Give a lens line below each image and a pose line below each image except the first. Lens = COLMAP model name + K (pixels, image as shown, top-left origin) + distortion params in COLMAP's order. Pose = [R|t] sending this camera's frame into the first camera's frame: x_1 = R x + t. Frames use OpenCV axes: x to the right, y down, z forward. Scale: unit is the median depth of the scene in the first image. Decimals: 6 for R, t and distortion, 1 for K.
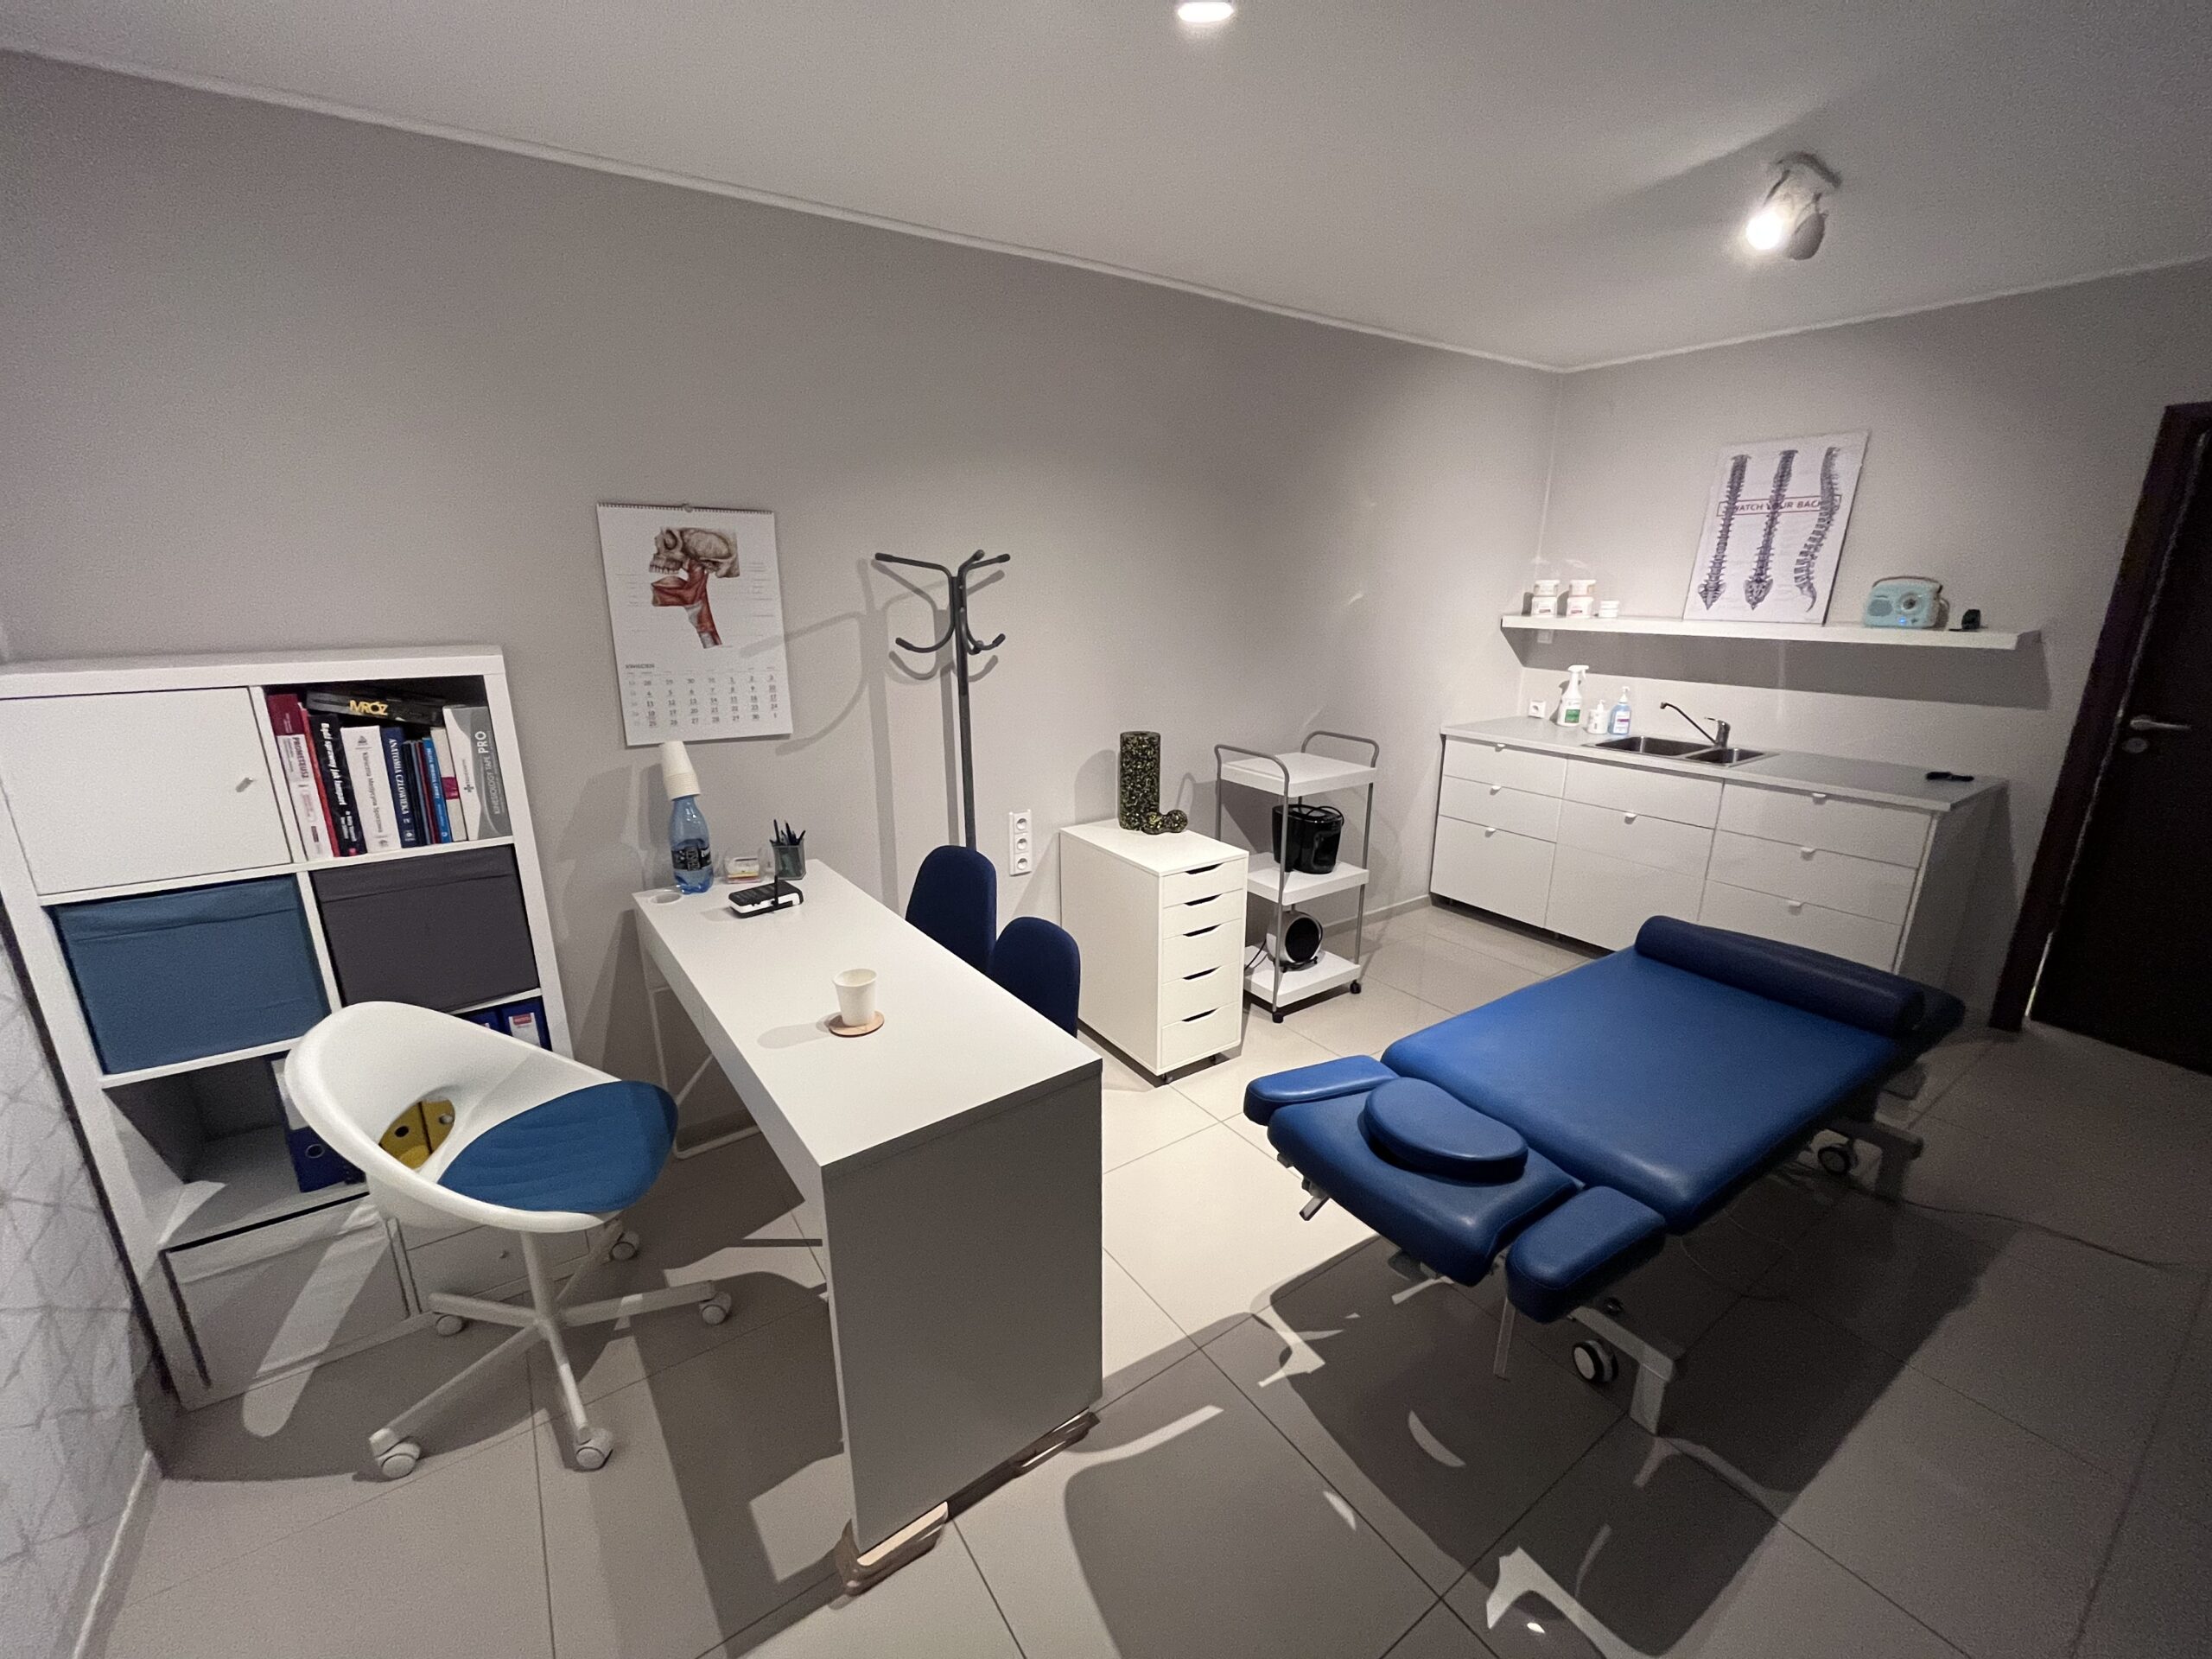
lens RADIAL K [[890.2, 0, 1105.0], [0, 890.2, 830.1], [0, 0, 1]] dist [0.007348, -0.000064]
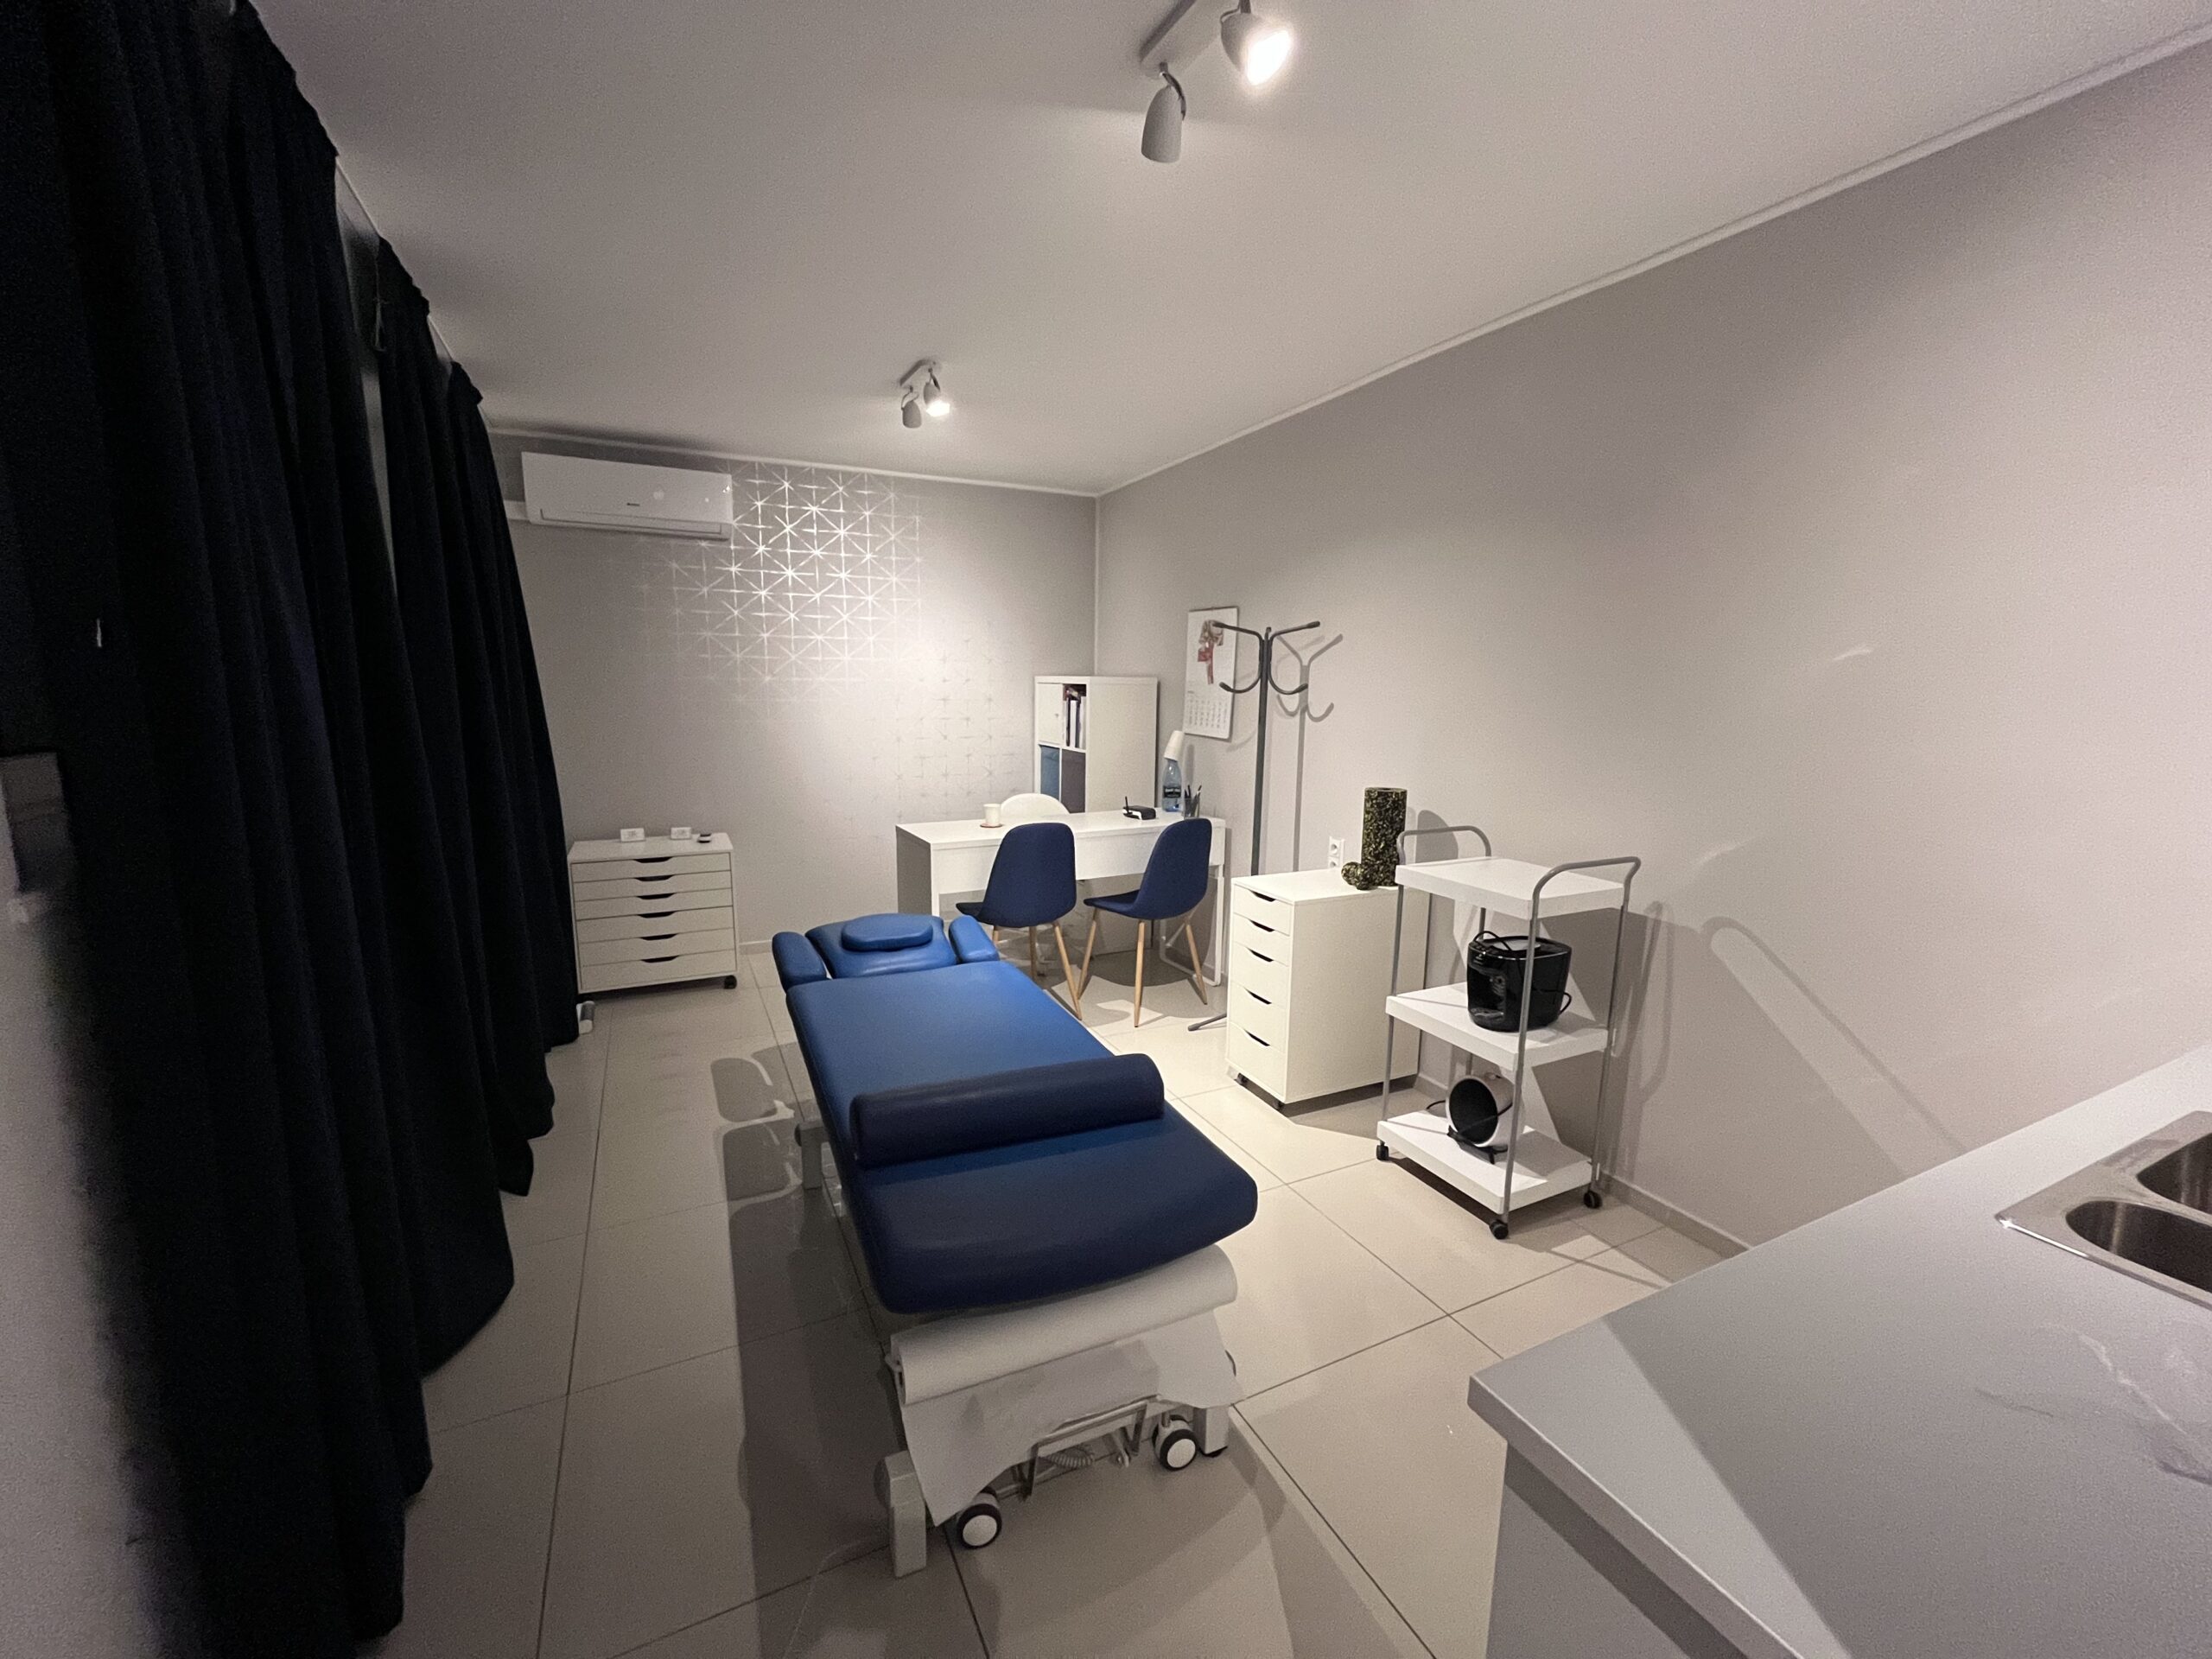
lens RADIAL K [[890.2, 0, 1095.9], [0, 890.2, 827.4], [0, 0, 1]] dist [0.007348, -0.000064]
pose [[-0.149350, 0.160706, -0.975637, 1.417171], [-0.278275, 0.939991, 0.197433, -0.230323], [0.948819, 0.300982, -0.095668, 1.068302]]
